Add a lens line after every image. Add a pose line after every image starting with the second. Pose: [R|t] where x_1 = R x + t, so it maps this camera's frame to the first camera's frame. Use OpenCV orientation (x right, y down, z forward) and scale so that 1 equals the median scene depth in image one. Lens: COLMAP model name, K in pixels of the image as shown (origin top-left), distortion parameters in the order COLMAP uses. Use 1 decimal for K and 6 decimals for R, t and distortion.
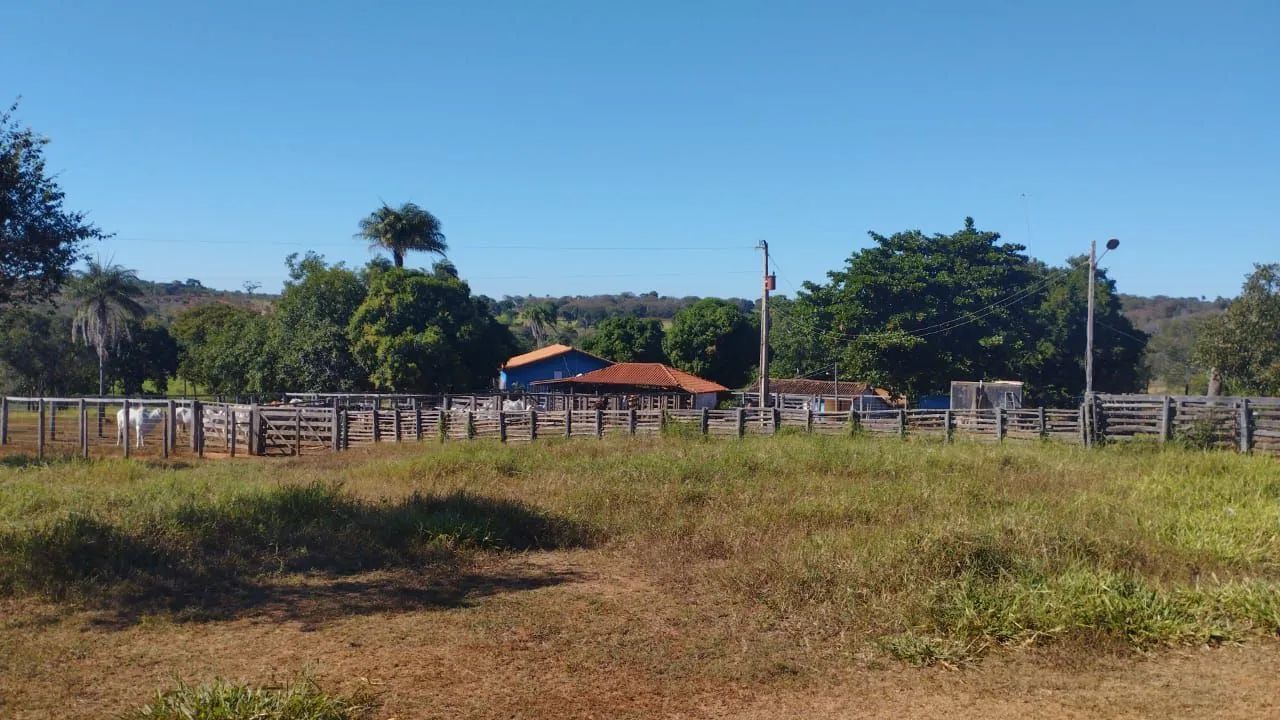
lens RADIAL K [[1031.6, 0, 640.0], [0, 1031.6, 360.0], [0, 0, 1]] dist [0.099137, -0.142717]
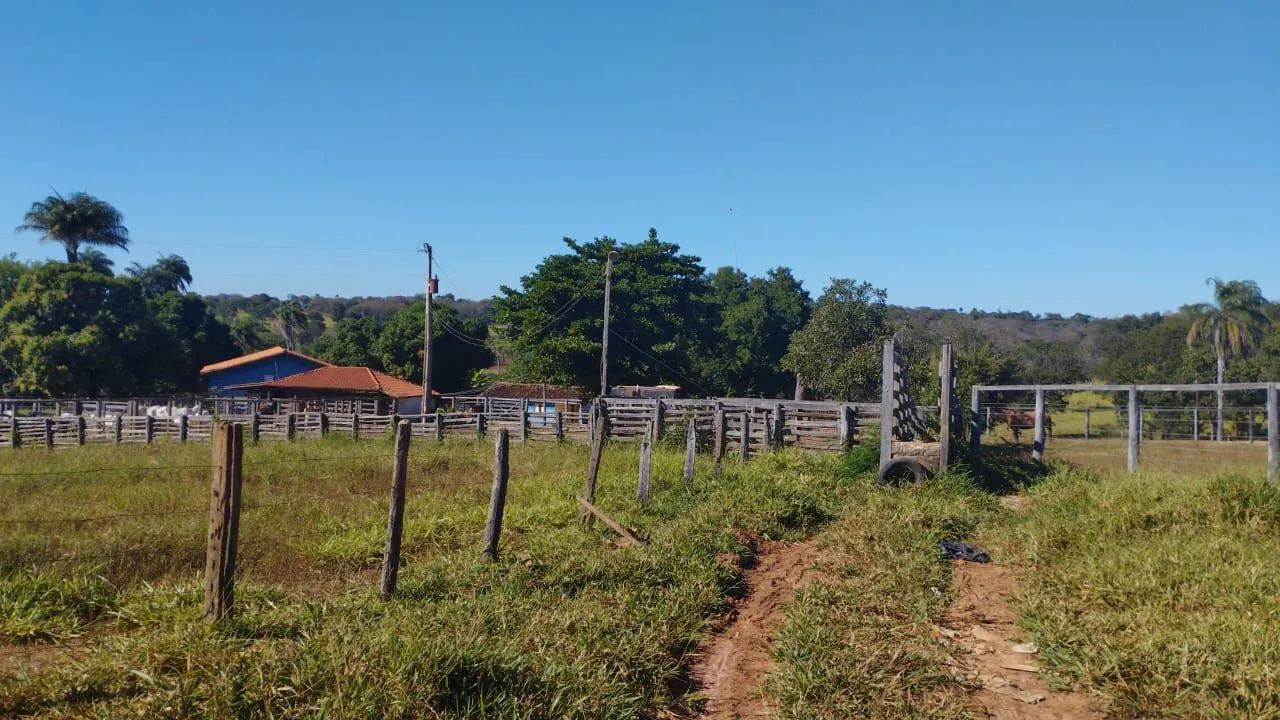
lens RADIAL K [[1031.6, 0, 640.0], [0, 1031.6, 360.0], [0, 0, 1]] dist [0.099137, -0.142717]
pose [[0.981467, 0.006073, 0.191535, 0.101842], [-0.005298, 0.999976, -0.004558, -0.000331], [-0.191558, 0.003458, 0.981475, -0.012286]]
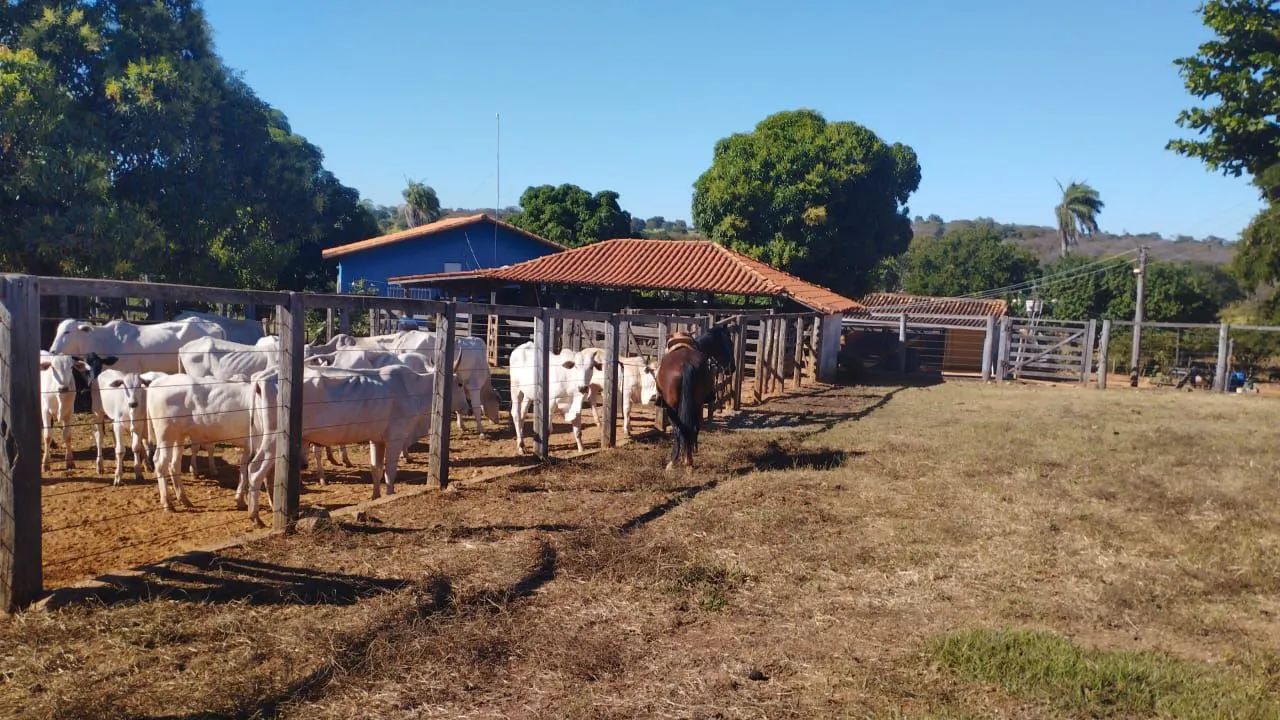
lens RADIAL K [[1031.6, 0, 640.0], [0, 1031.6, 360.0], [0, 0, 1]] dist [0.099137, -0.142717]
pose [[0.993667, 0.018034, 0.110911, -0.064107], [-0.026656, 0.996694, 0.076750, 0.023517], [-0.109160, -0.079220, 0.990862, 0.699994]]
